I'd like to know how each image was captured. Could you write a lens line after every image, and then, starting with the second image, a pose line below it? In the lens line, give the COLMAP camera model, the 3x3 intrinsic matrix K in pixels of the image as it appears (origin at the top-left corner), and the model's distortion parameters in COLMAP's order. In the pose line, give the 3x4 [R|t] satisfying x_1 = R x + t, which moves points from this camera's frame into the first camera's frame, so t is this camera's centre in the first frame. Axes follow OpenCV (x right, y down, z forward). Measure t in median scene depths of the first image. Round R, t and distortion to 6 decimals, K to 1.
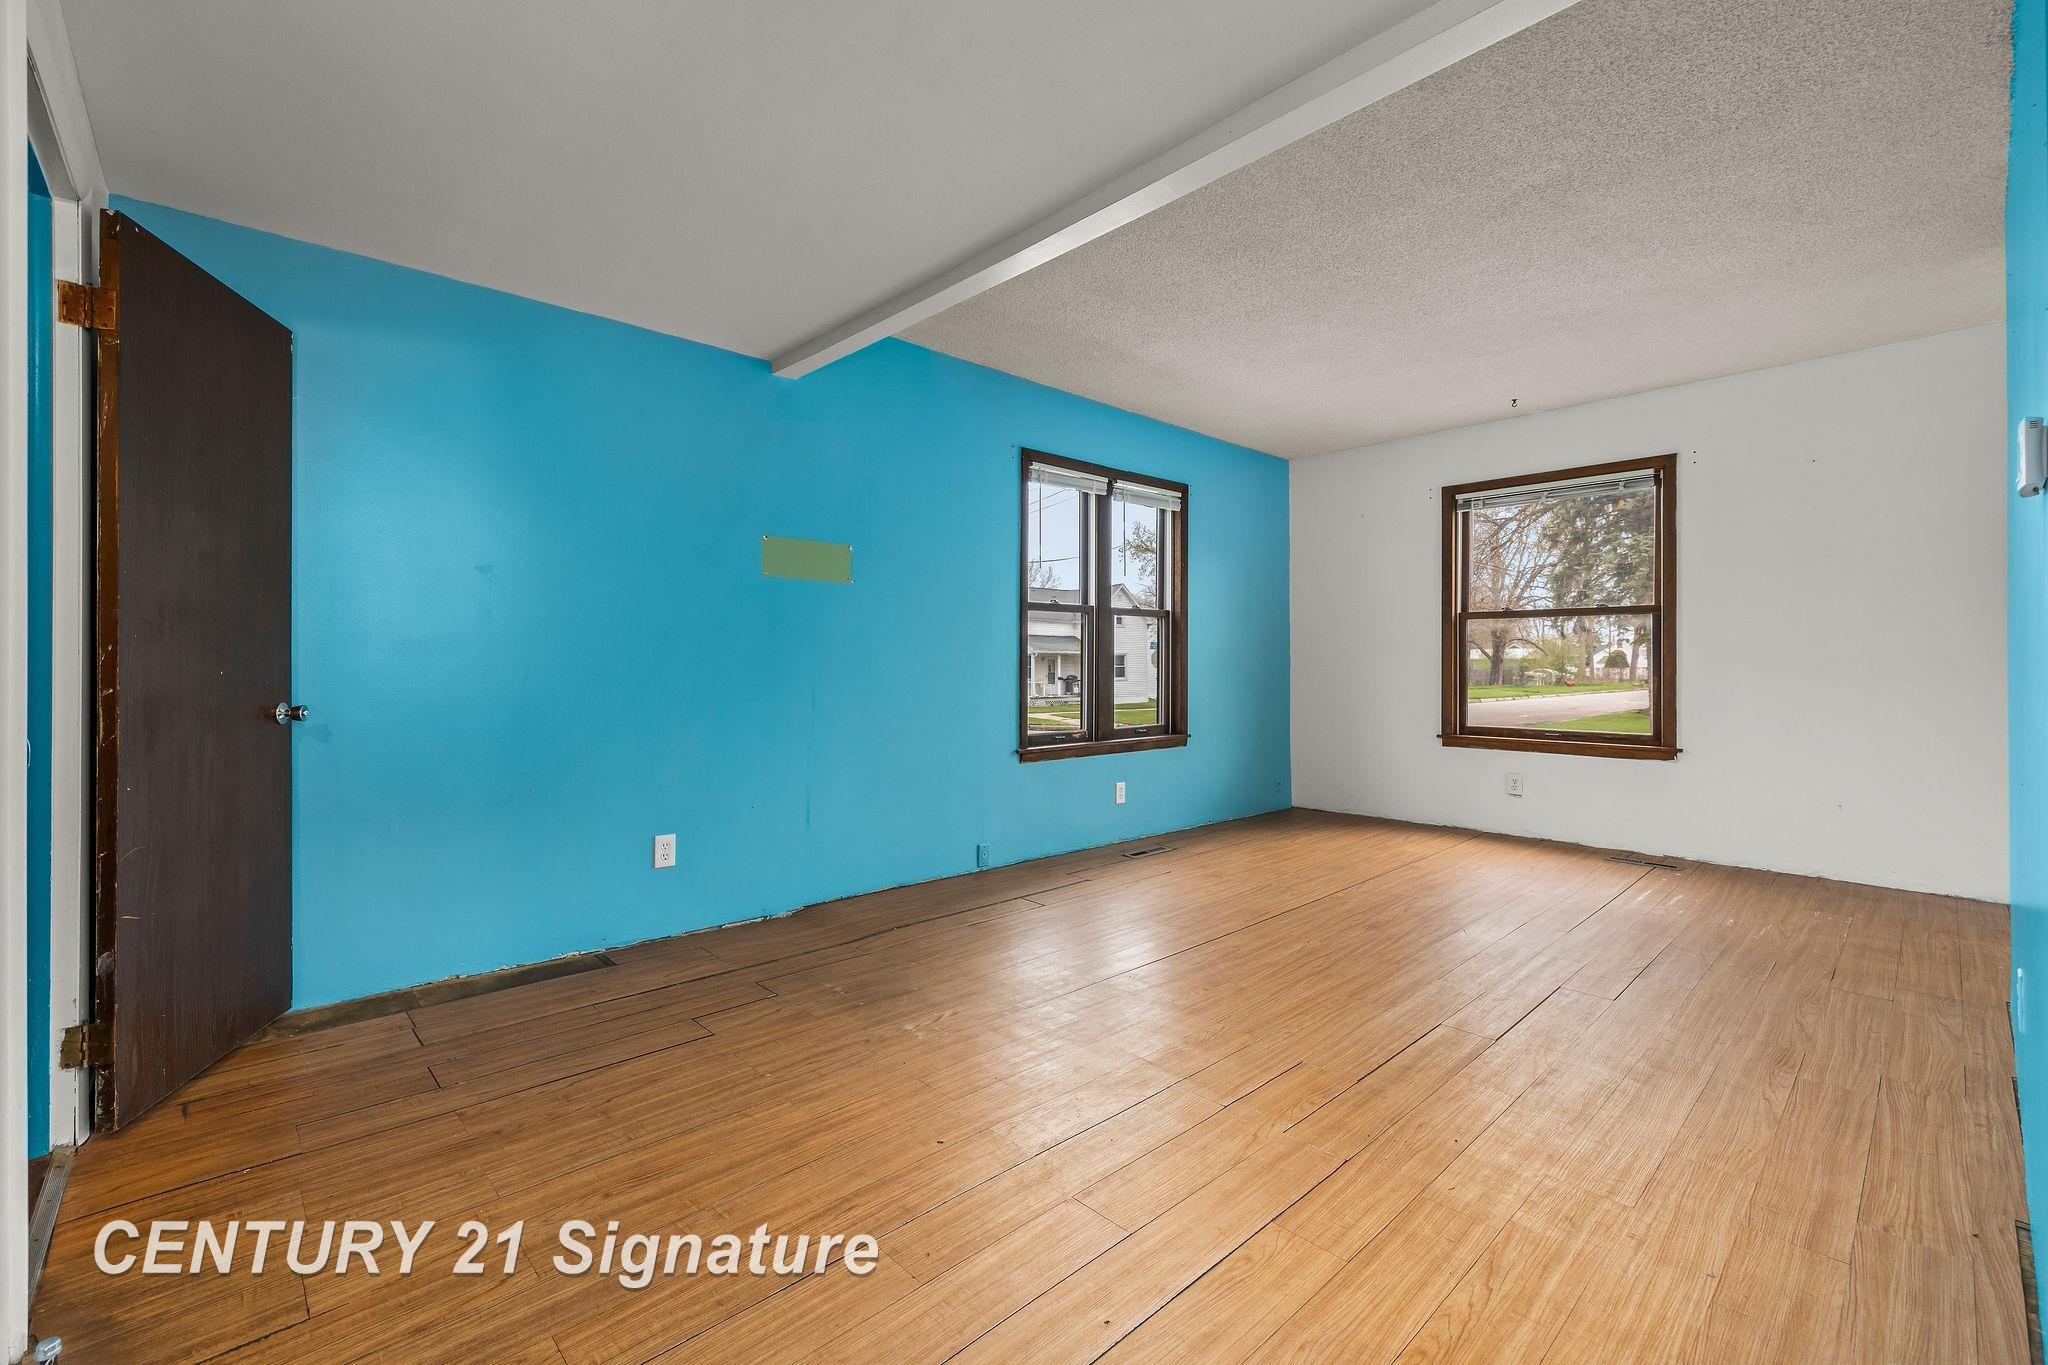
lens RADIAL K [[895.9, 0, 995.9], [0, 895.9, 665.1], [0, 0, 1]] dist [0.002443, -0.000229]
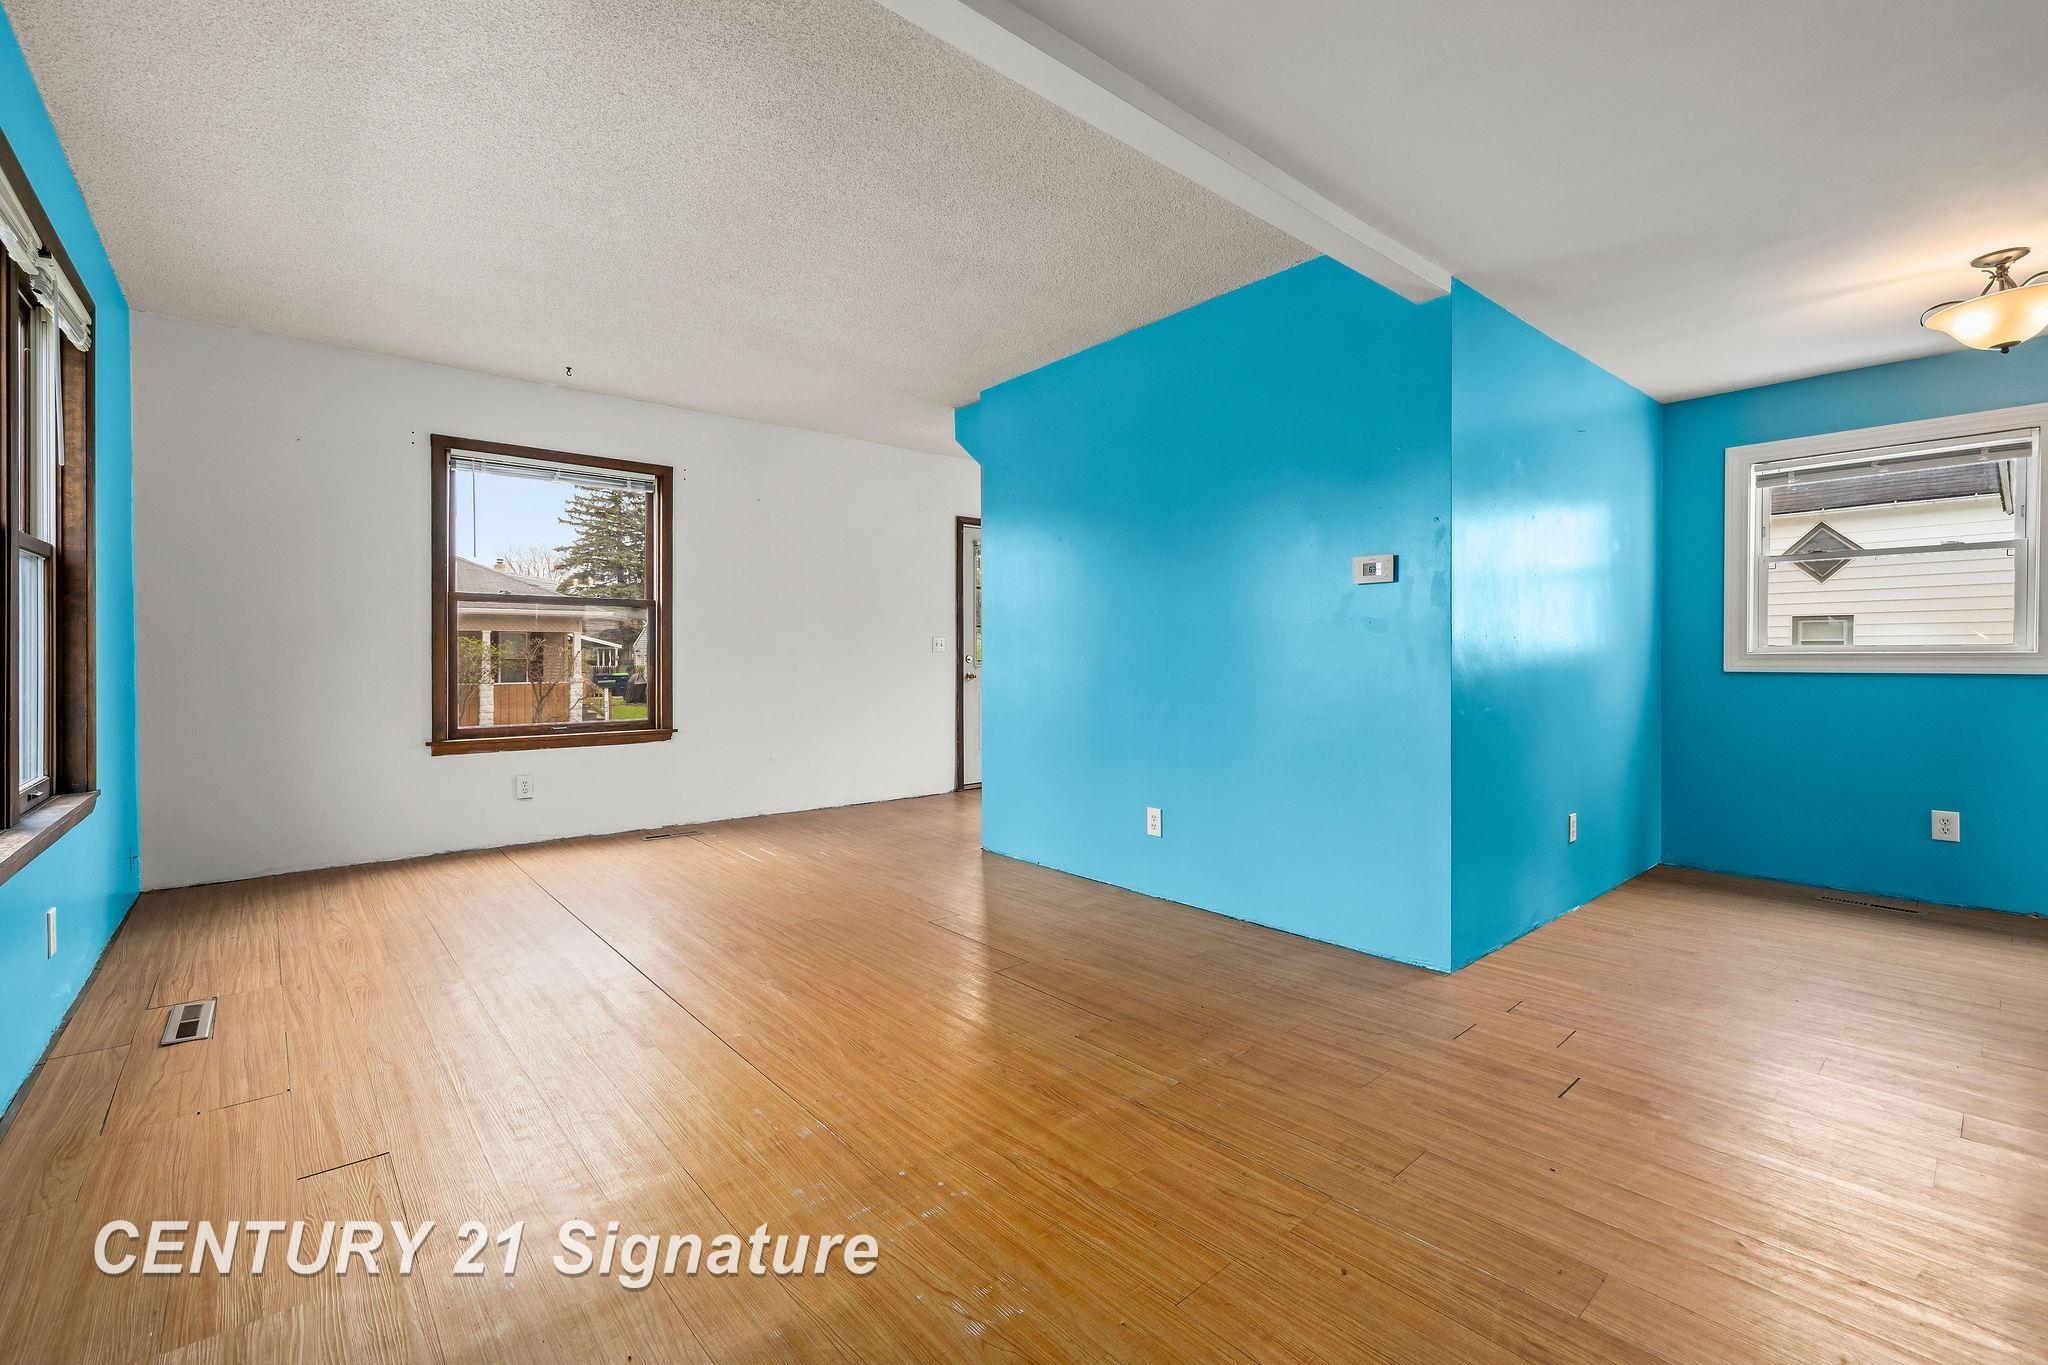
lens RADIAL K [[884.9, 0, 1069.1], [0, 884.9, 660.7], [0, 0, 1]] dist [-0.000125, 0.001096]
pose [[0.022329, -0.015221, 0.999635, -0.326159], [0.002376, 0.999882, 0.015171, -0.008241], [-0.999748, 0.002036, 0.022362, 0.456632]]
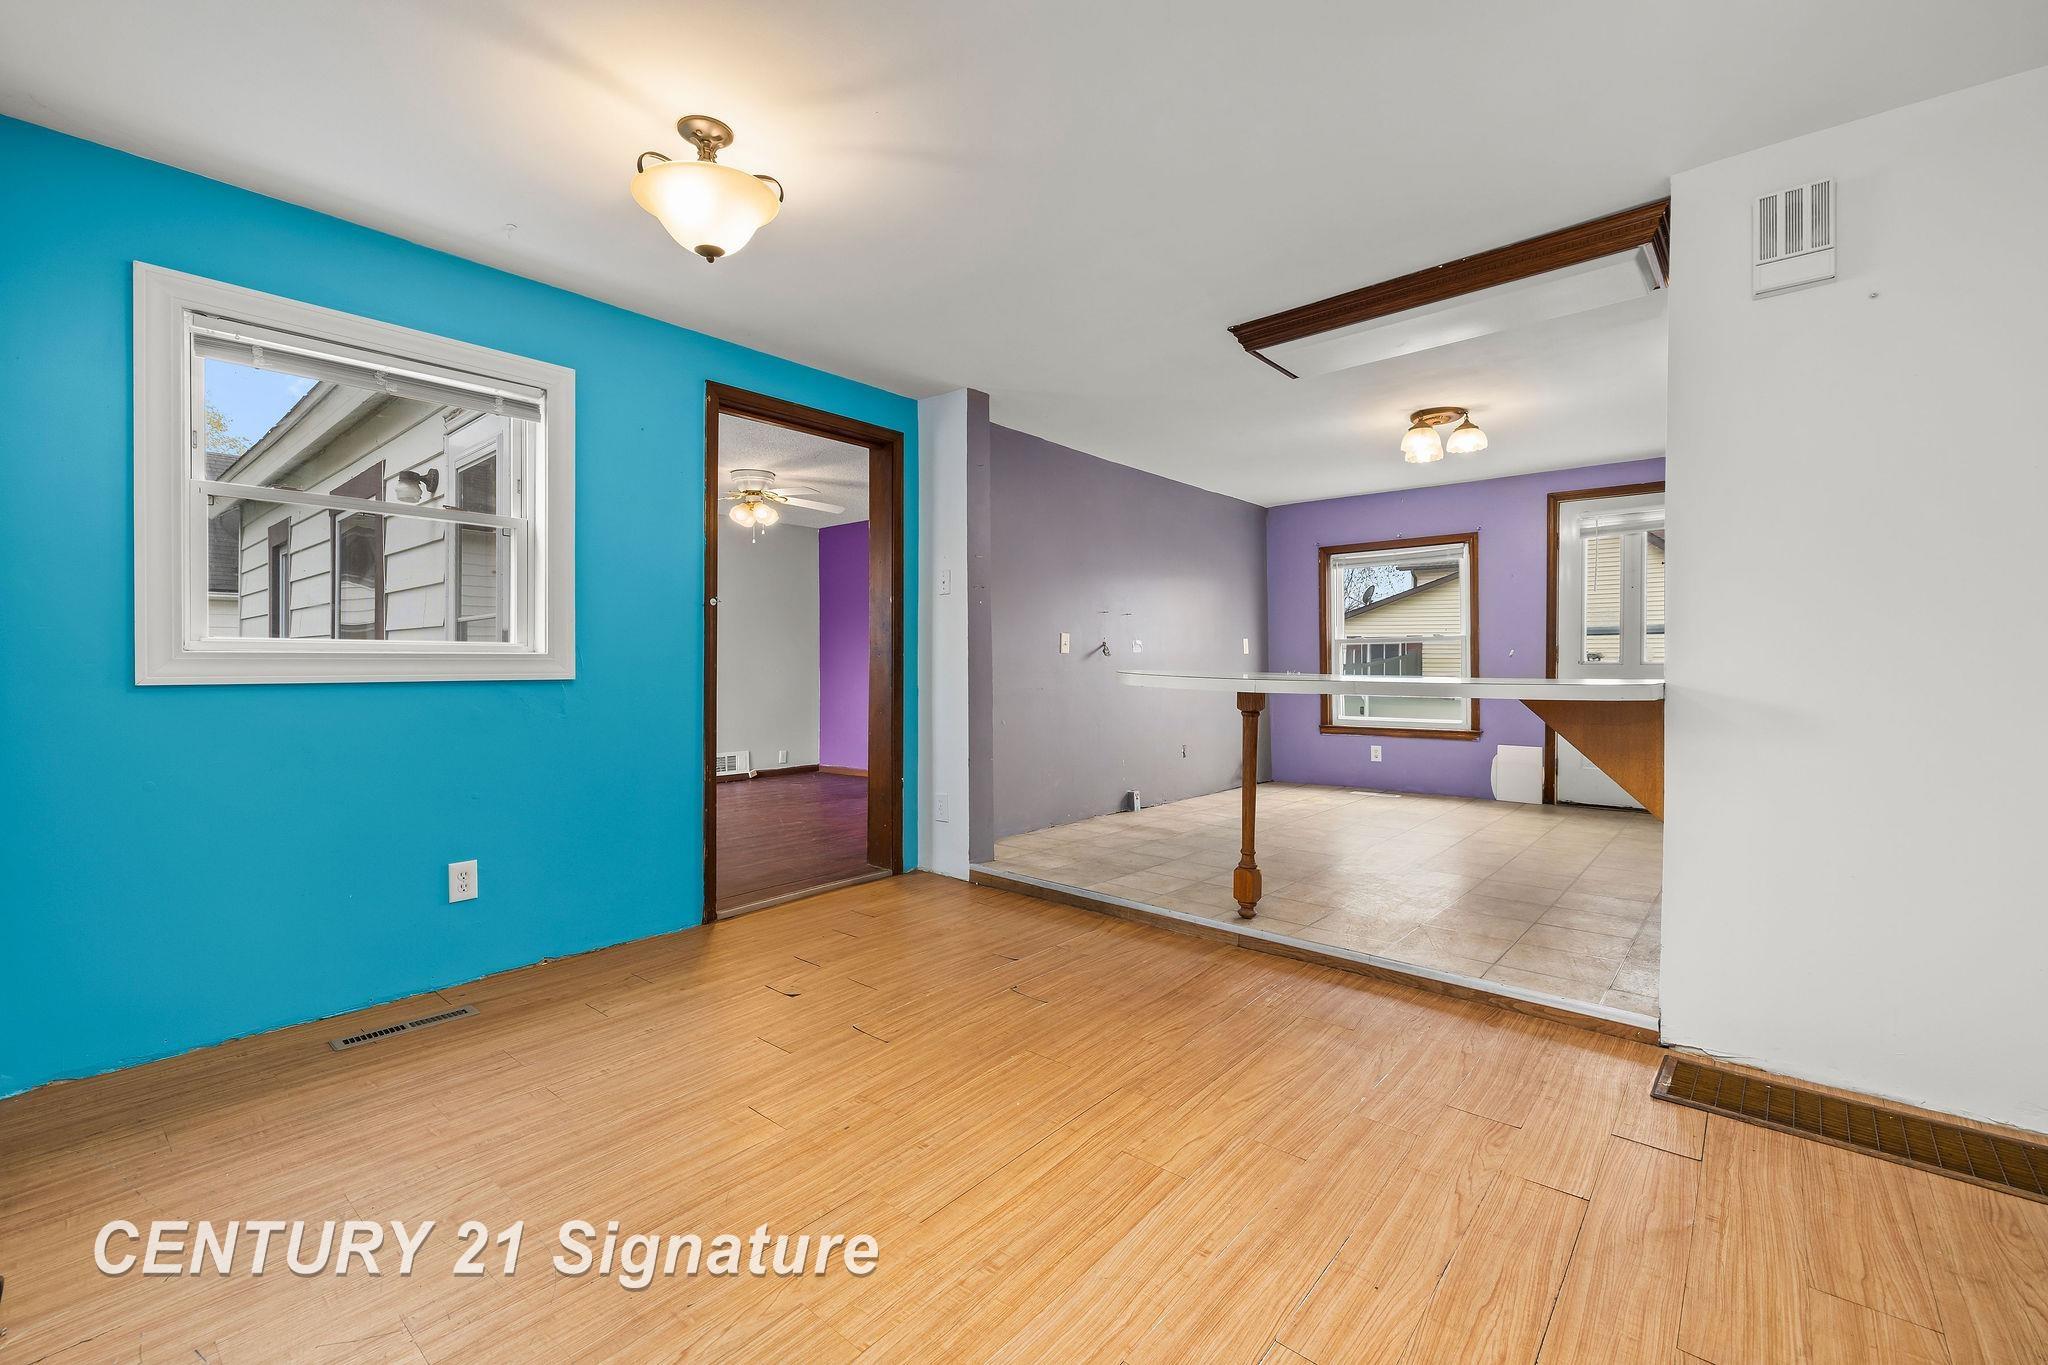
lens RADIAL K [[884.9, 0, 959.8], [0, 884.9, 673.8], [0, 0, 1]] dist [-0.000125, 0.001096]
pose [[-0.998259, -0.001623, -0.058961, 0.141347], [-0.002329, 0.999926, 0.011912, 0.003546], [0.058938, 0.012028, -0.998189, 0.321138]]
